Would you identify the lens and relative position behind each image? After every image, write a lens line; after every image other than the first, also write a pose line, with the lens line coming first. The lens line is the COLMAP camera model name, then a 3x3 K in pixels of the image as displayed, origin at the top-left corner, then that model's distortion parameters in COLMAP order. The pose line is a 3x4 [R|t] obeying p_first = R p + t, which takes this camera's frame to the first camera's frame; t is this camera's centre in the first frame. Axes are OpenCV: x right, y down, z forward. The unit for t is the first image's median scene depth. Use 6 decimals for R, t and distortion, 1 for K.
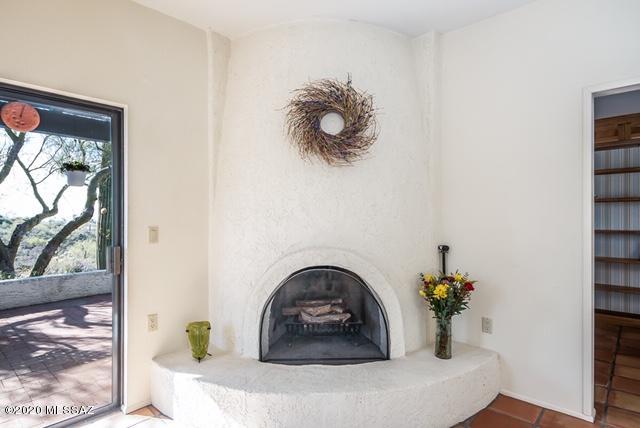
lens RADIAL K [[360.3, 0, 316.0], [0, 360.3, 218.3], [0, 0, 1]] dist [-0.007593, -0.000729]
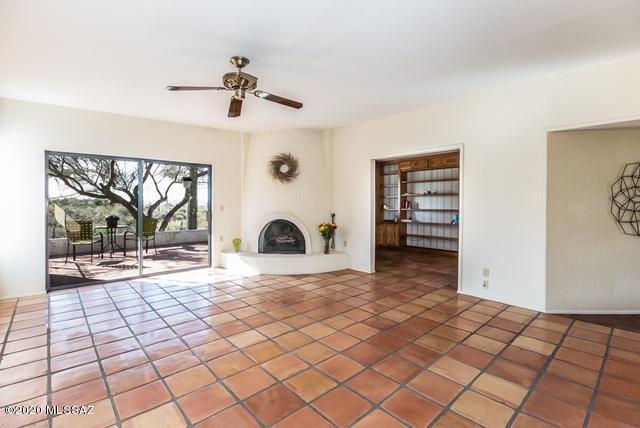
lens RADIAL K [[293.4, 0, 323.6], [0, 293.4, 203.7], [0, 0, 1]] dist [-0.018668, -0.000222]
pose [[0.997387, 0.003645, -0.072151, 0.487961], [-0.003527, 0.999992, 0.001764, 0.003960], [0.072157, -0.001505, 0.997392, -1.177762]]
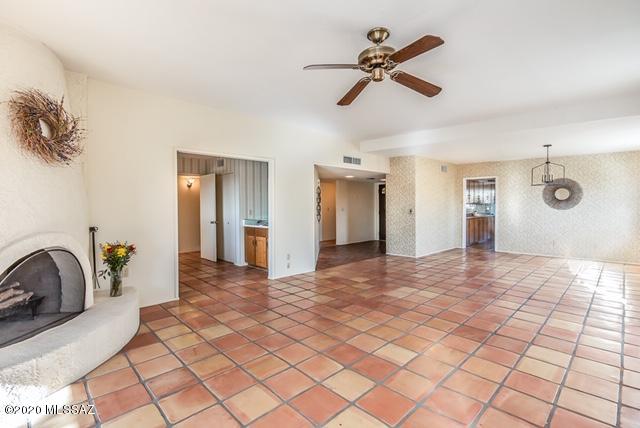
lens RADIAL K [[293.4, 0, 319.4], [0, 293.4, 208.5], [0, 0, 1]] dist [-0.018668, -0.000222]
pose [[0.066778, -0.008443, 0.997732, -0.821367], [0.013729, 0.999877, 0.007542, 0.006105], [-0.997673, 0.013194, 0.066886, 0.023768]]
